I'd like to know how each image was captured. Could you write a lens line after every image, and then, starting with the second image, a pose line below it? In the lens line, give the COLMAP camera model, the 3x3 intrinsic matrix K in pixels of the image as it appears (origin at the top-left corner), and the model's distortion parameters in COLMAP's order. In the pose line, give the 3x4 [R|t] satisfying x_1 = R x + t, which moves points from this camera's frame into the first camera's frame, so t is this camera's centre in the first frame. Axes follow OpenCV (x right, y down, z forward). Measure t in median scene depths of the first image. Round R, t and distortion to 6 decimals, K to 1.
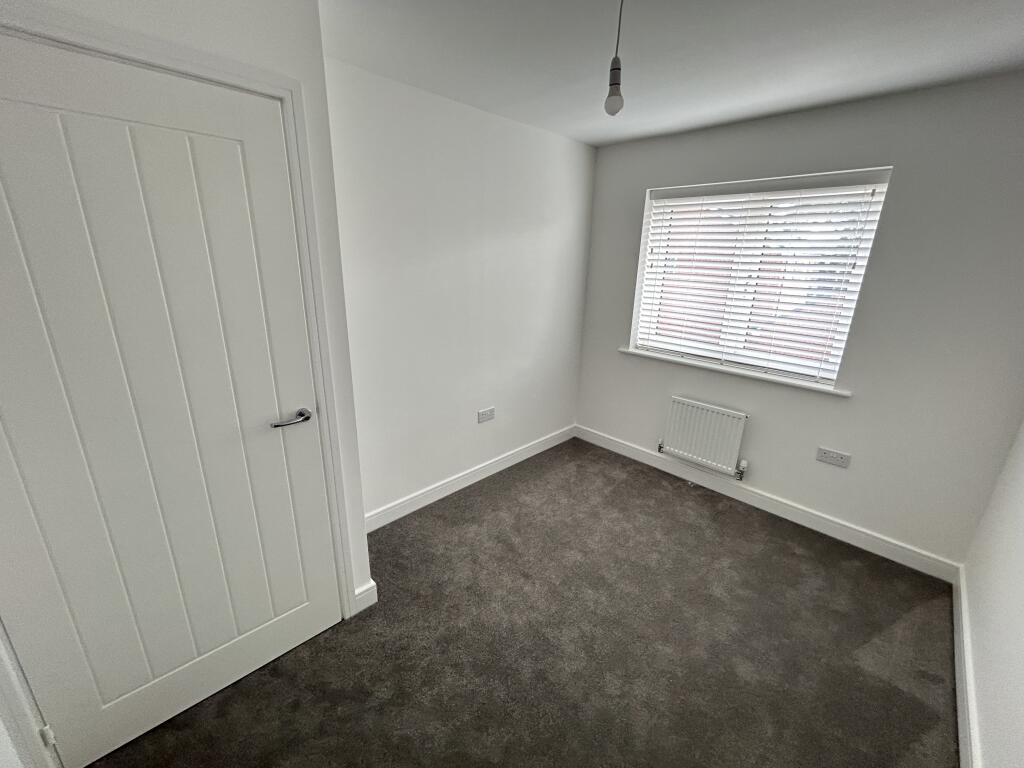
lens RADIAL K [[411.2, 0, 515.6], [0, 411.2, 384.7], [0, 0, 1]] dist [0.001909, 0.000499]
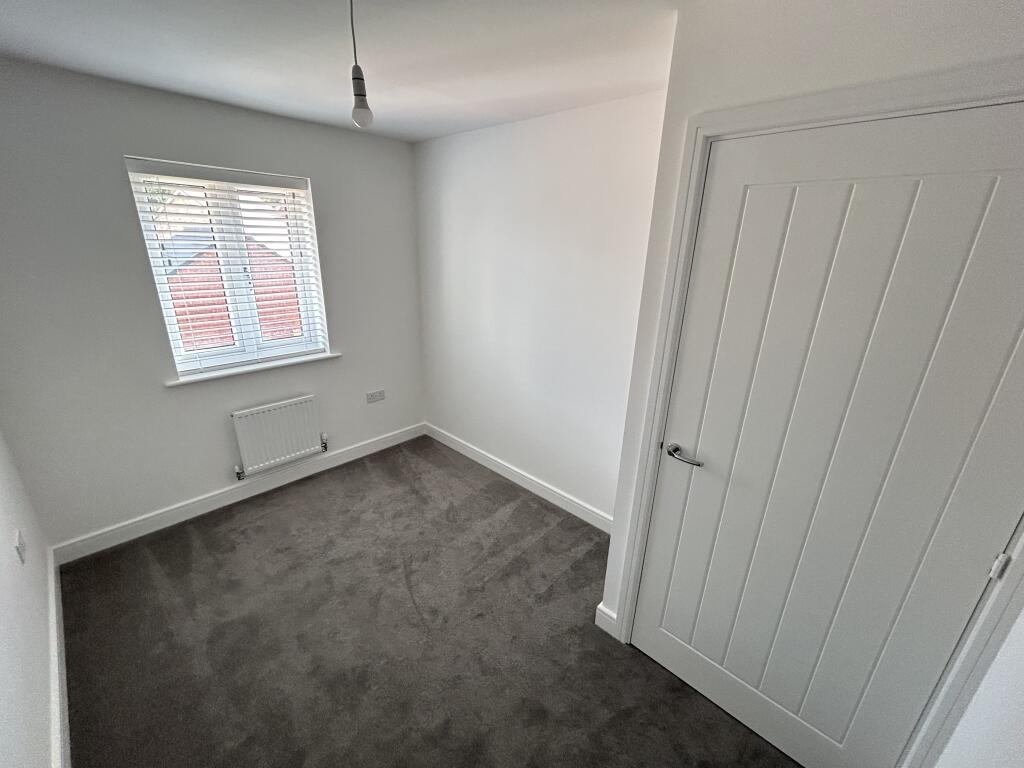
lens RADIAL K [[411.2, 0, 515.6], [0, 411.2, 384.7], [0, 0, 1]] dist [0.001909, 0.000499]
pose [[-0.024706, -0.341565, 0.939533, -0.453468], [0.275059, 0.901224, 0.334870, -0.163766], [-0.961110, 0.266700, 0.071685, 0.375585]]
